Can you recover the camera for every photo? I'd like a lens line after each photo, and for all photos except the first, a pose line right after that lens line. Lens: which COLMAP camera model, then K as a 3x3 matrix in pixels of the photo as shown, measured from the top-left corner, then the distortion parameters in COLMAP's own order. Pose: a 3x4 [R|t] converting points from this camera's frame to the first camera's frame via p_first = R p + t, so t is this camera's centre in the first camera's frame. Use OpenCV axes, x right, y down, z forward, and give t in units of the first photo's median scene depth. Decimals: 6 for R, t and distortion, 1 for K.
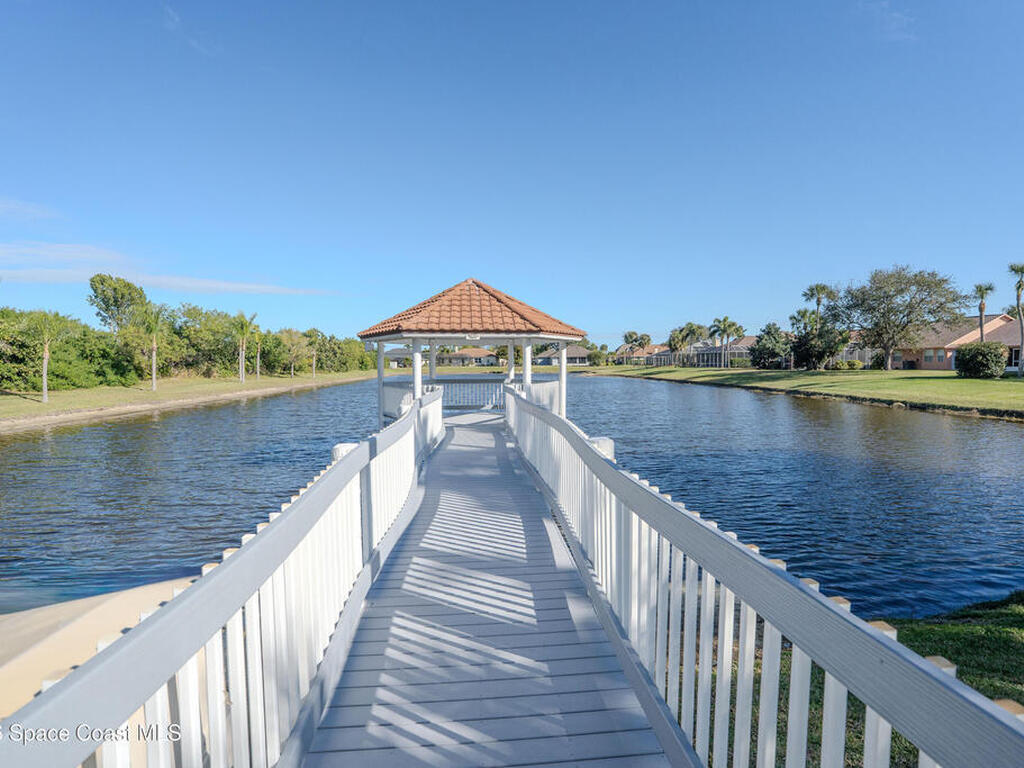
lens RADIAL K [[546.3, 0, 512.0], [0, 546.3, 384.0], [0, 0, 1]] dist [-0.051217, 0.000544]
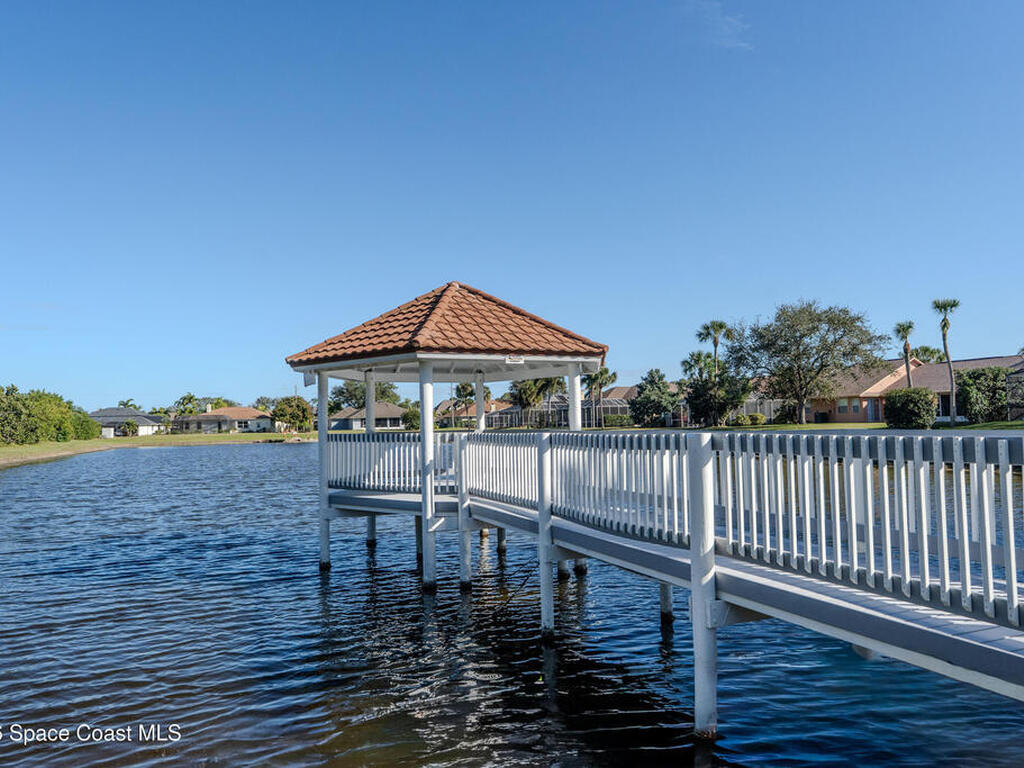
lens RADIAL K [[749.4, 0, 512.0], [0, 749.4, 384.0], [0, 0, 1]] dist [-0.038946, -0.001599]
pose [[0.952871, 0.001597, 0.303373, -0.068115], [0.027732, 0.995341, -0.092344, 0.005811], [-0.302107, 0.096405, 0.948387, 0.020909]]
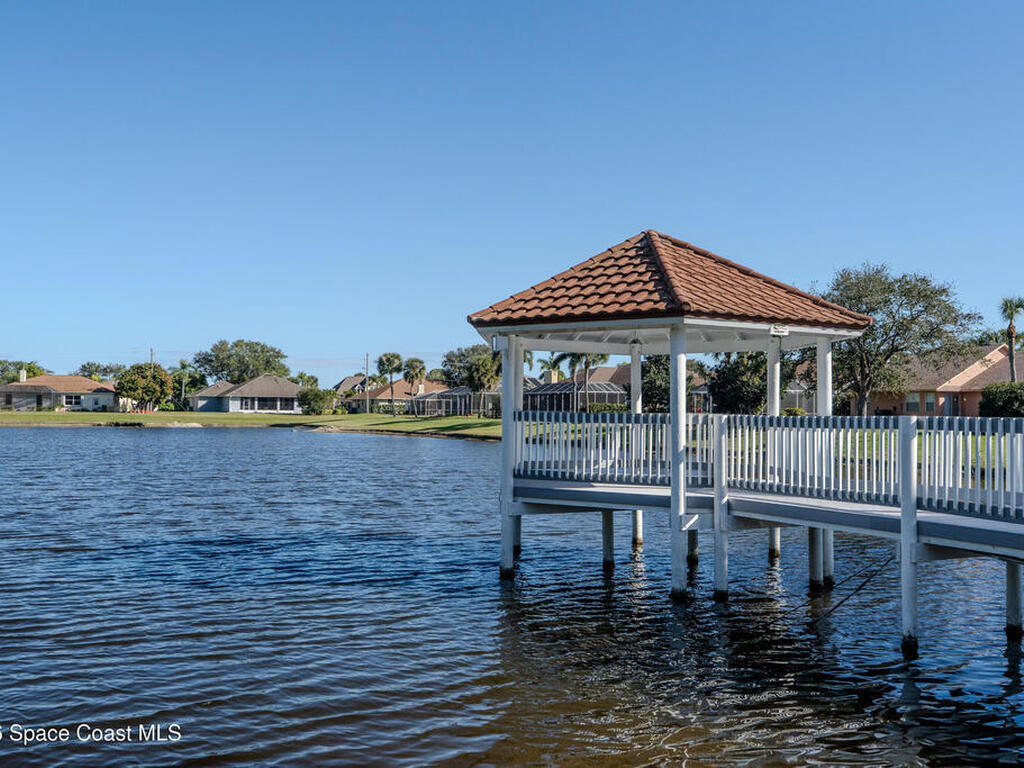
lens RADIAL K [[1007.2, 0, 512.0], [0, 1007.2, 384.0], [0, 0, 1]] dist [0.013434, 0.012072]
pose [[0.921790, 0.027499, 0.386713, -0.140410], [-0.001663, 0.997753, -0.066985, 0.007992], [-0.387686, 0.061103, 0.919764, 0.024901]]
